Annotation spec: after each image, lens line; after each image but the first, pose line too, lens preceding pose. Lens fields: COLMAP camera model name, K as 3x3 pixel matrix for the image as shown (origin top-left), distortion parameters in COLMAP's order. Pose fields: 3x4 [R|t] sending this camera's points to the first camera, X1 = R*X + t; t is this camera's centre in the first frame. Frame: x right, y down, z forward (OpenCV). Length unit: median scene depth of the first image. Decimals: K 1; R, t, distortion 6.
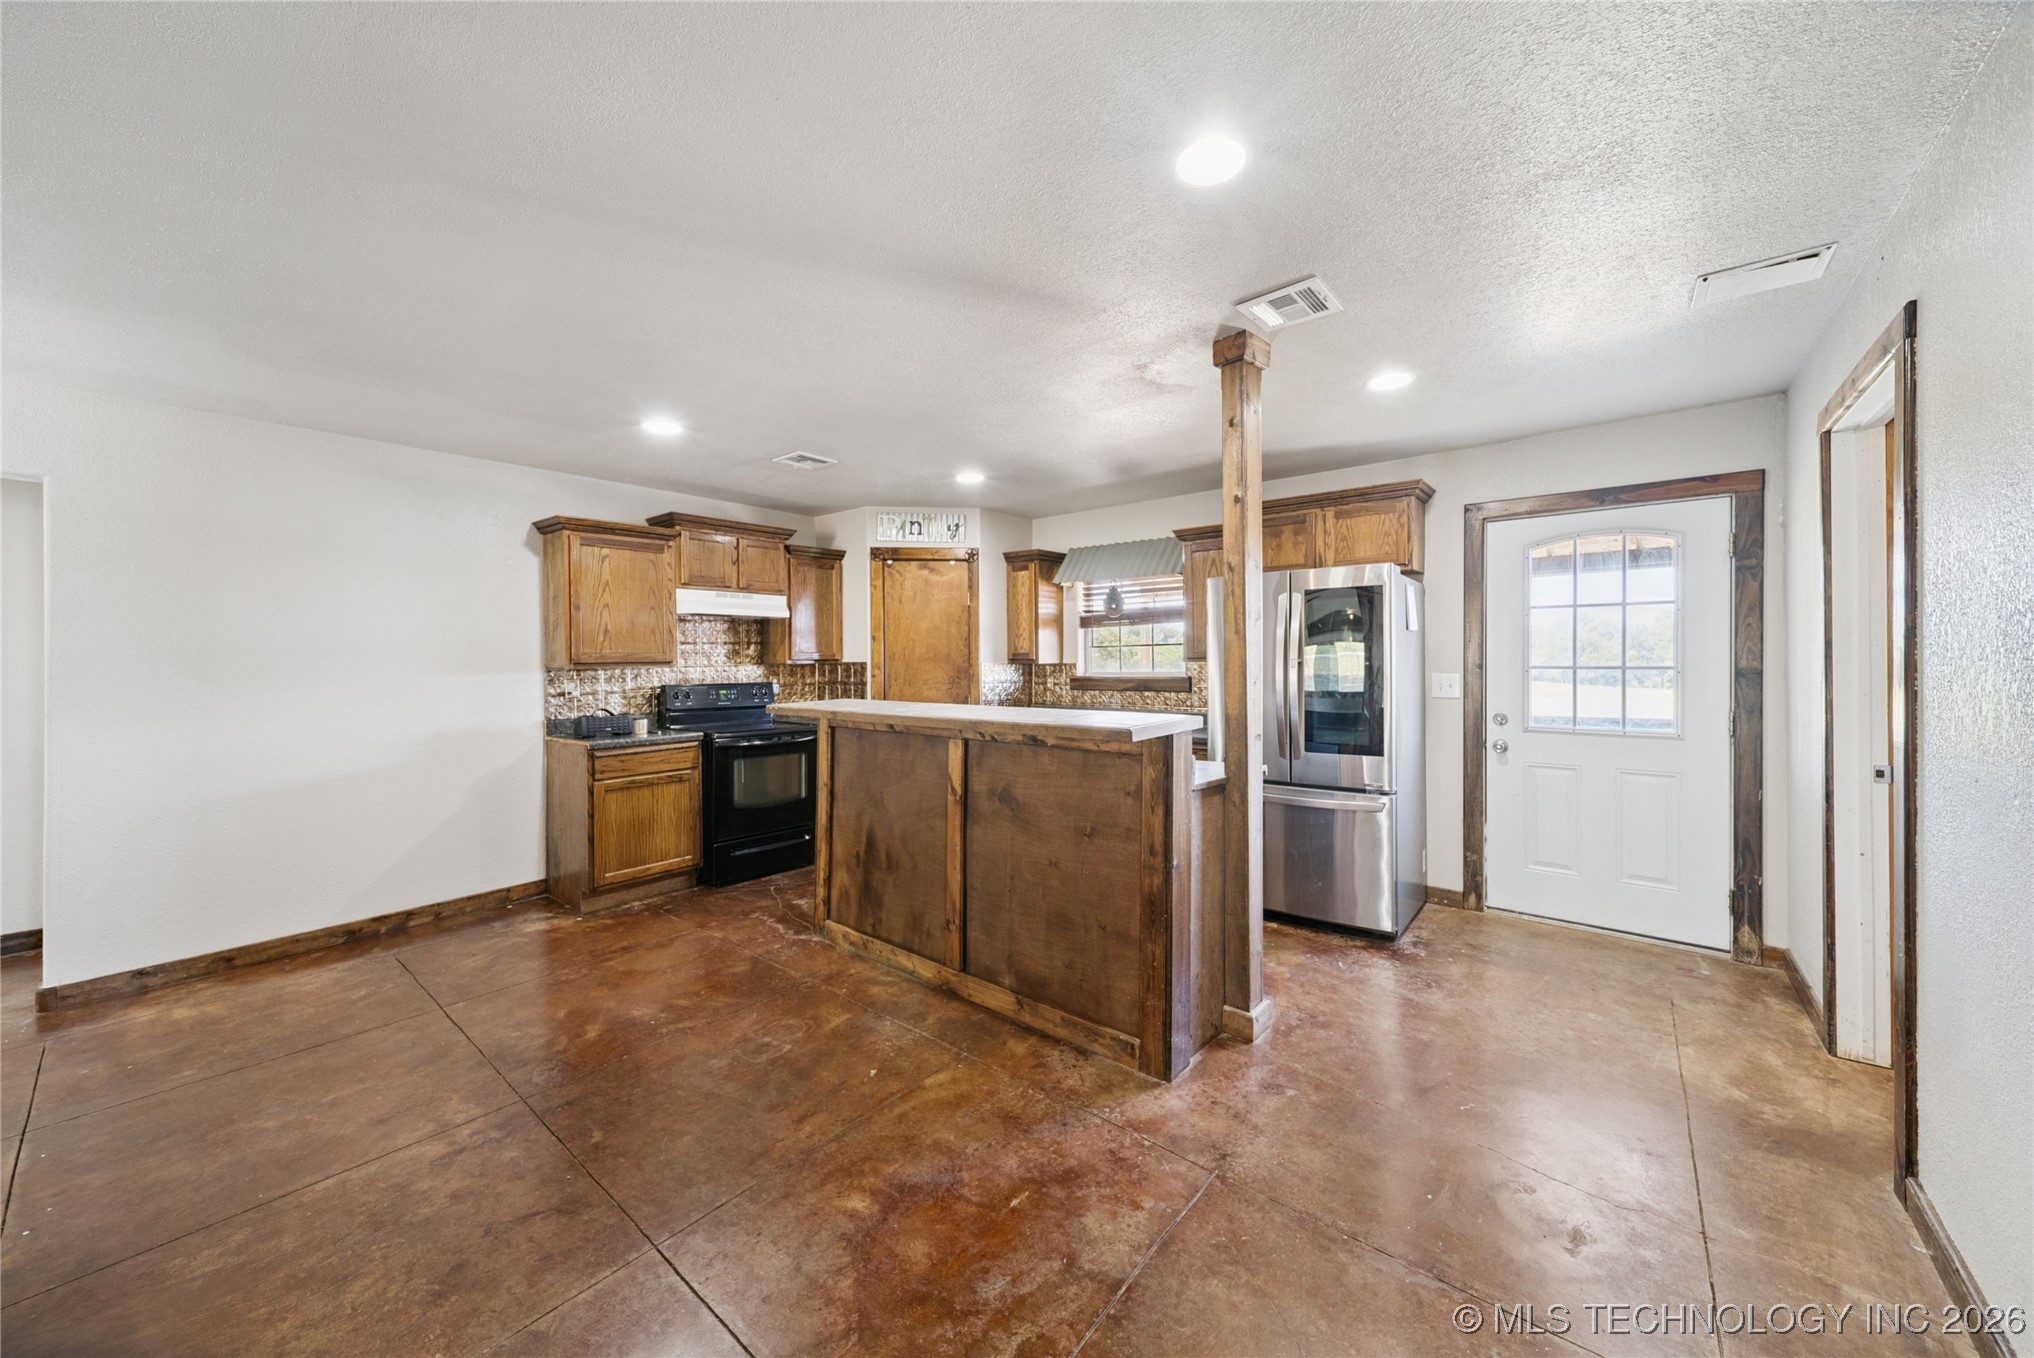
lens RADIAL K [[746.6, 0, 1004.6], [0, 746.6, 660.7], [0, 0, 1]] dist [0.010329, -0.000301]
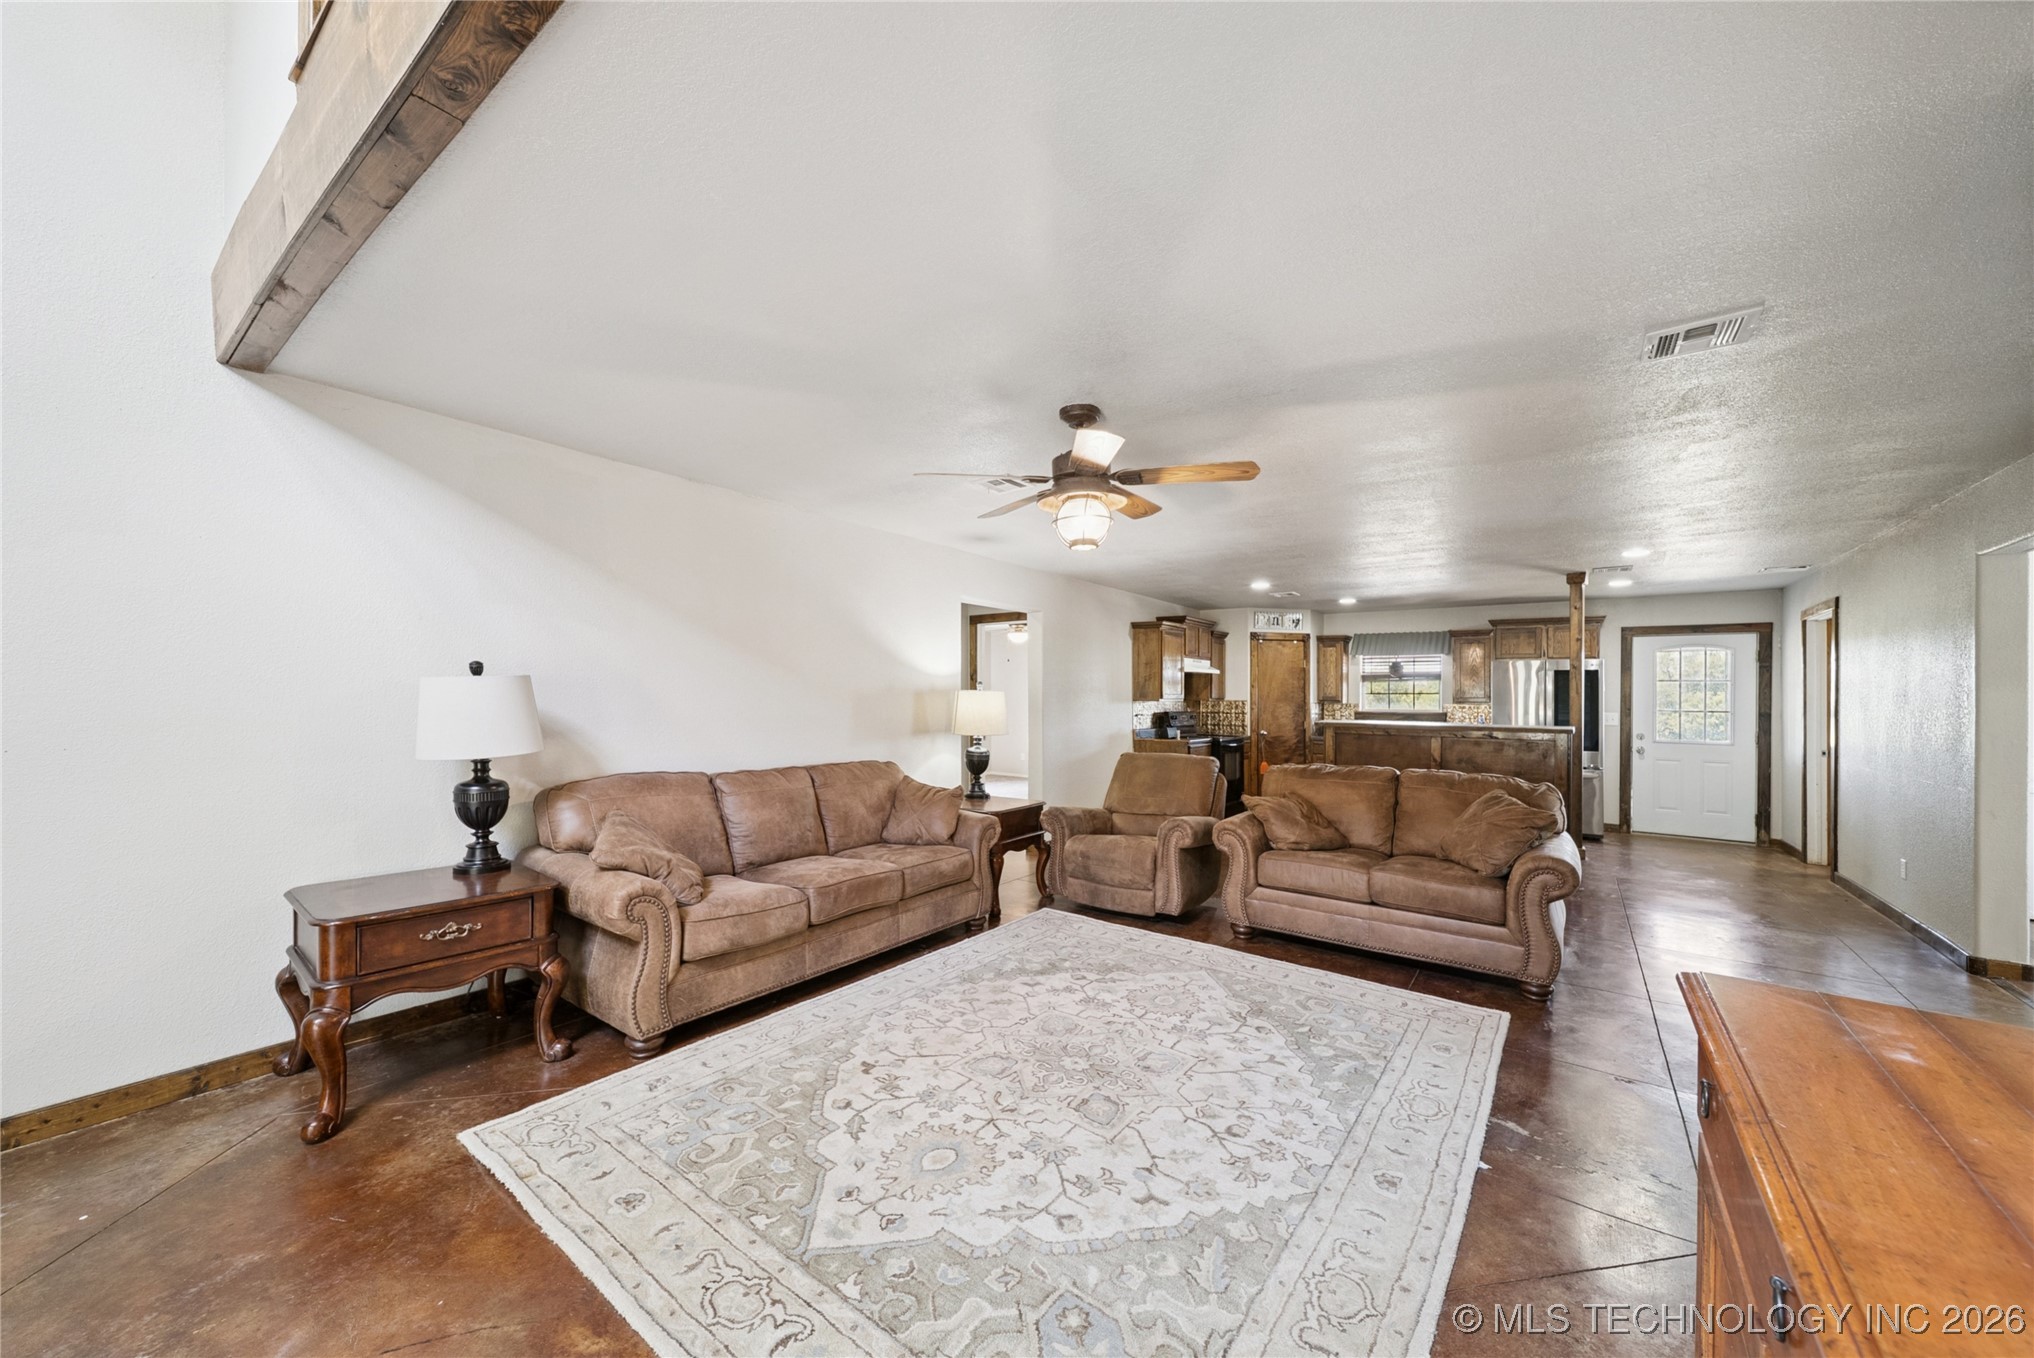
lens RADIAL K [[746.6, 0, 1020.6], [0, 746.6, 686.6], [0, 0, 1]] dist [0.010329, -0.000301]
pose [[0.997934, 0.020188, 0.060997, -0.881646], [-0.019341, 0.999709, -0.014444, 0.005690], [-0.061271, 0.013234, 0.998033, -0.712110]]
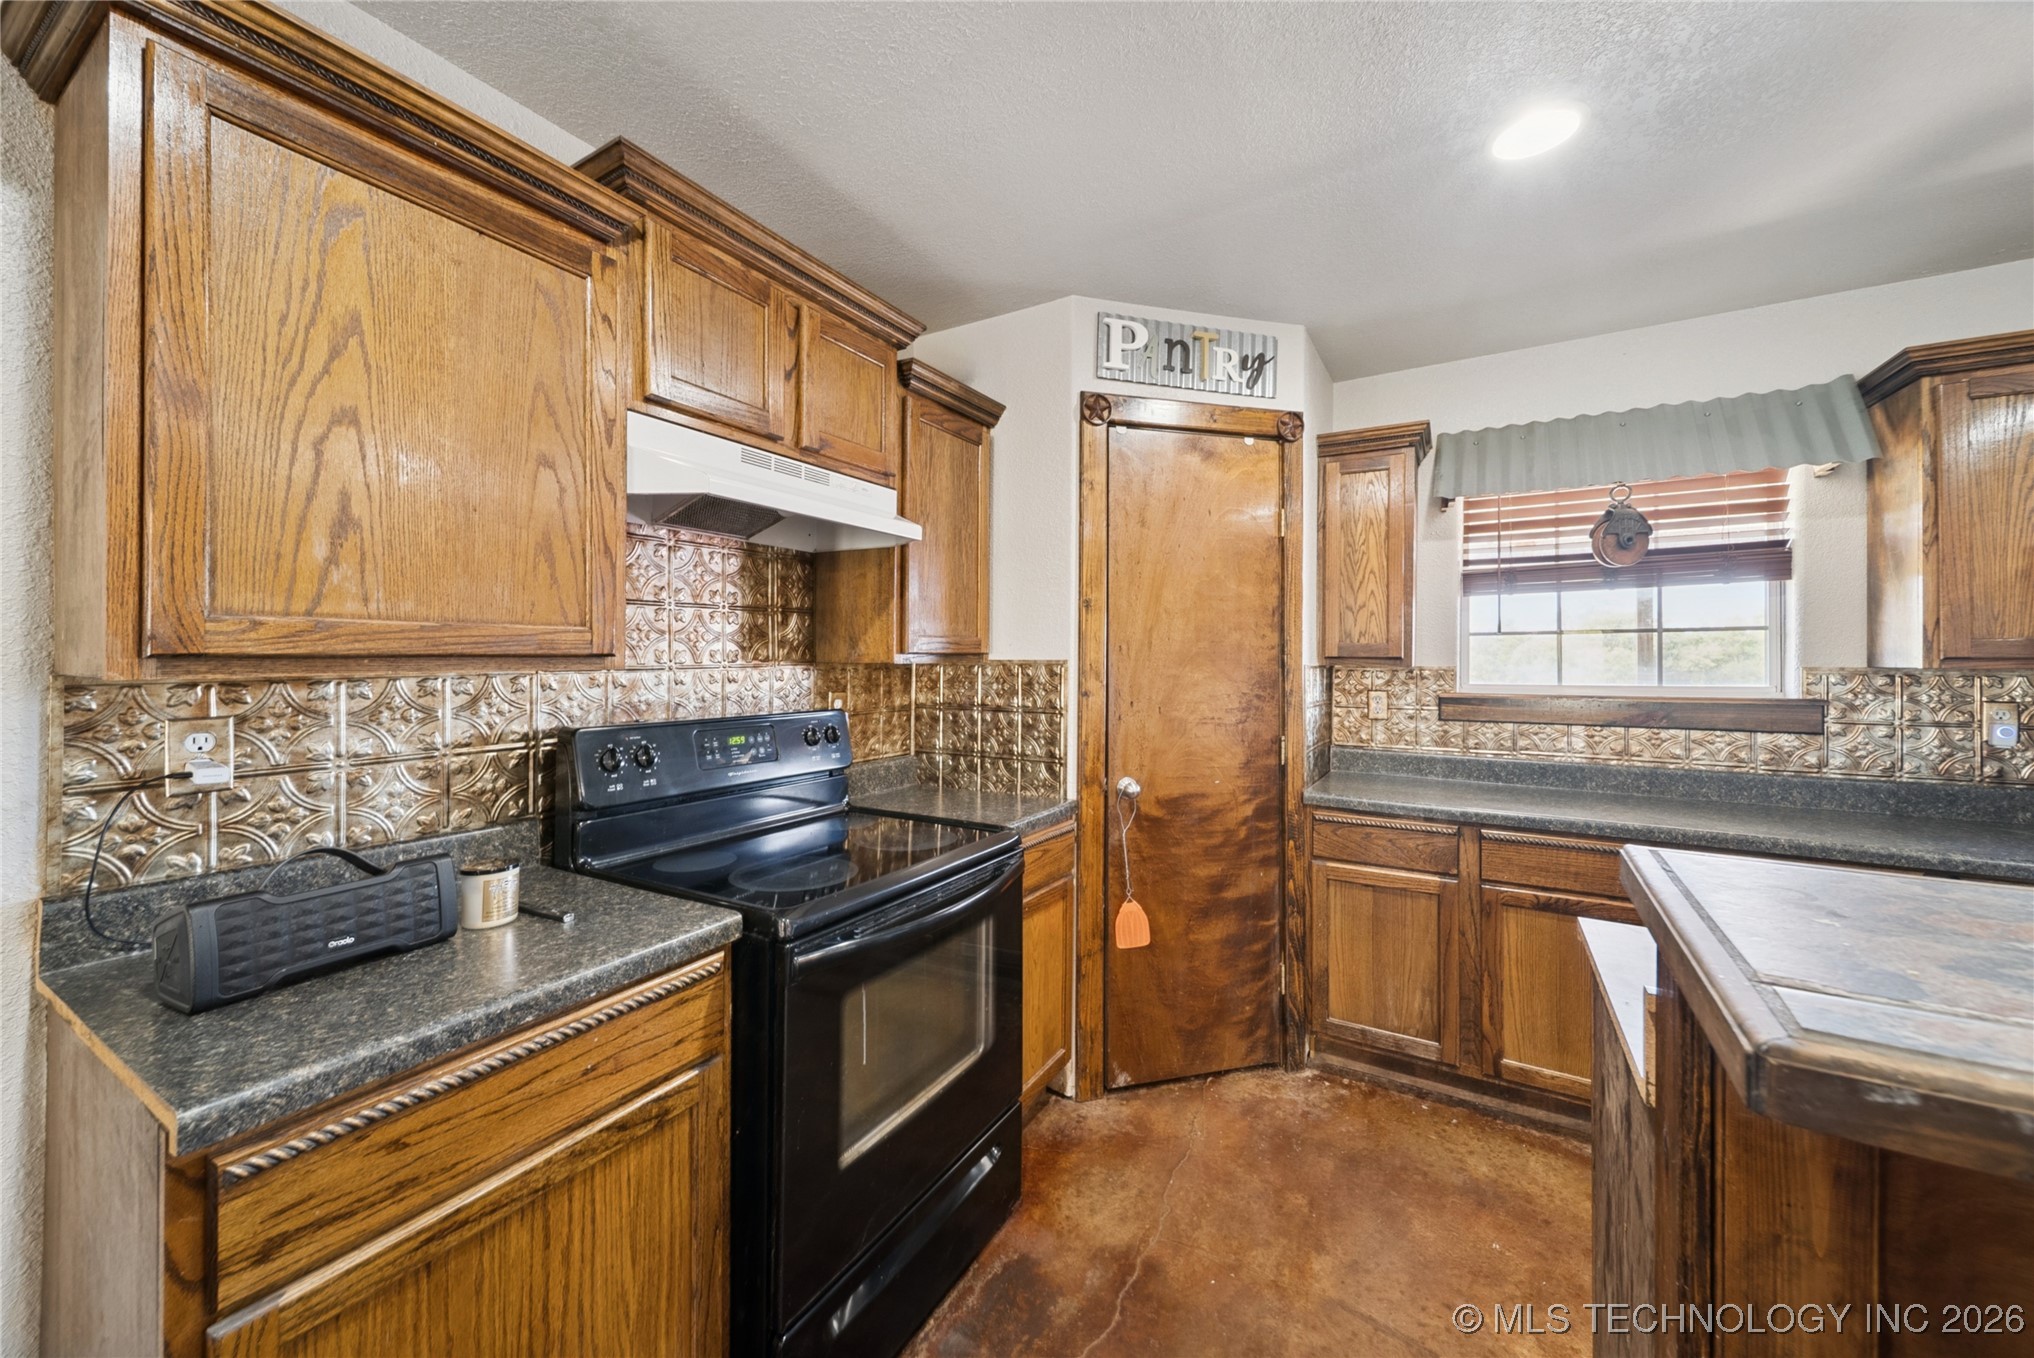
lens RADIAL K [[746.6, 0, 993.4], [0, 746.6, 646.8], [0, 0, 1]] dist [0.010329, -0.000301]
pose [[0.987329, 0.013379, 0.158121, -0.326295], [-0.011081, 0.999820, -0.015409, 0.000993], [-0.158299, 0.013462, 0.987300, 0.652956]]
